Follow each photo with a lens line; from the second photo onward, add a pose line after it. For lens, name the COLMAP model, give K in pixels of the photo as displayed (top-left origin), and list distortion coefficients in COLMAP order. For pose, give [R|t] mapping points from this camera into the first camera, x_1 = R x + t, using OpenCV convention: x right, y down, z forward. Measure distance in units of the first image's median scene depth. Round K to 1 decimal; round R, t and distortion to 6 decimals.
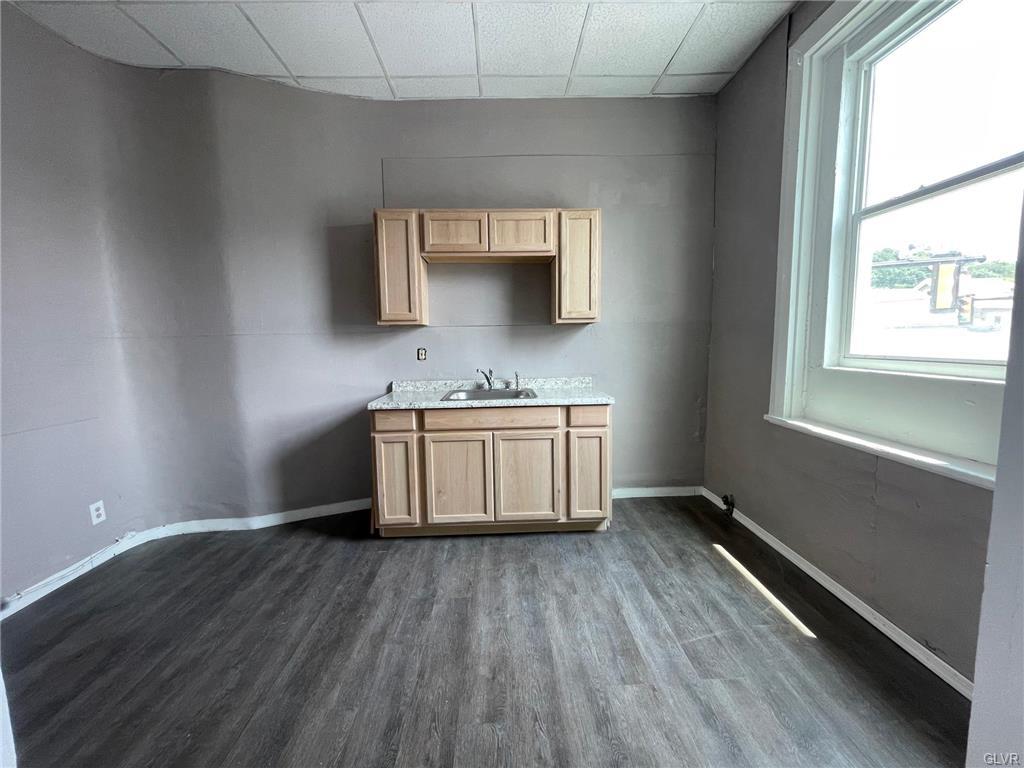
lens RADIAL K [[418.9, 0, 513.0], [0, 418.9, 381.2], [0, 0, 1]] dist [0.001597, 0.000997]
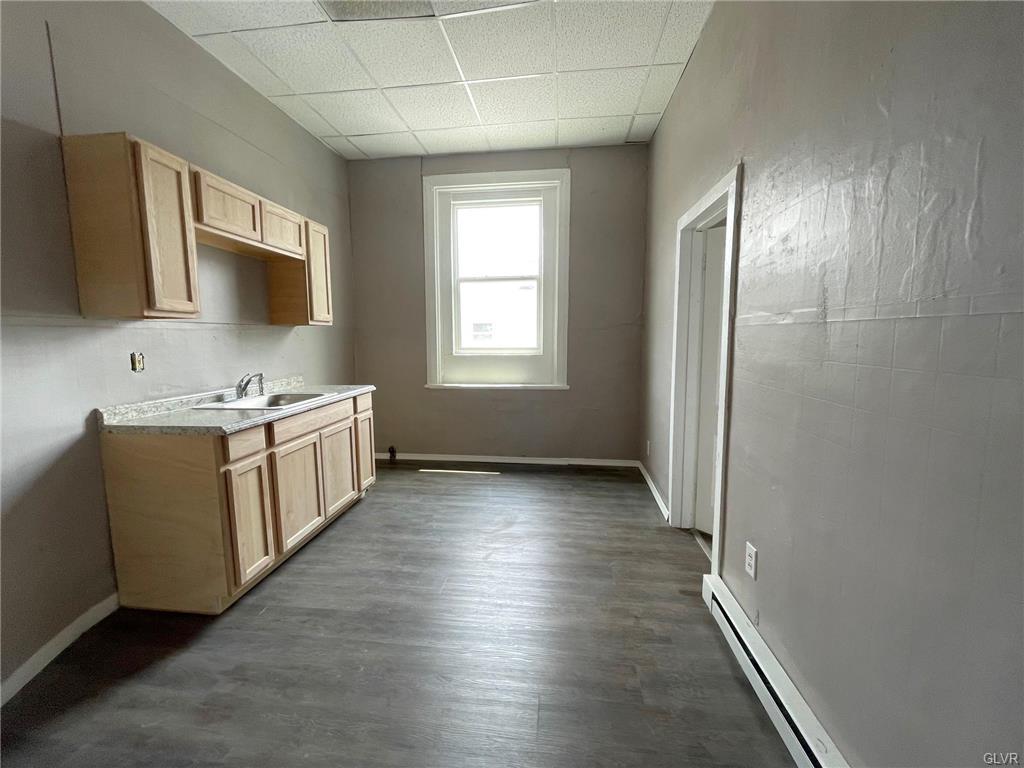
lens RADIAL K [[418.9, 0, 517.3], [0, 418.9, 378.9], [0, 0, 1]] dist [0.001597, 0.000997]
pose [[0.130037, -0.087009, 0.987684, -1.004867], [0.101163, 0.992108, 0.074079, -0.031132], [-0.986335, 0.090284, 0.137813, 0.397799]]
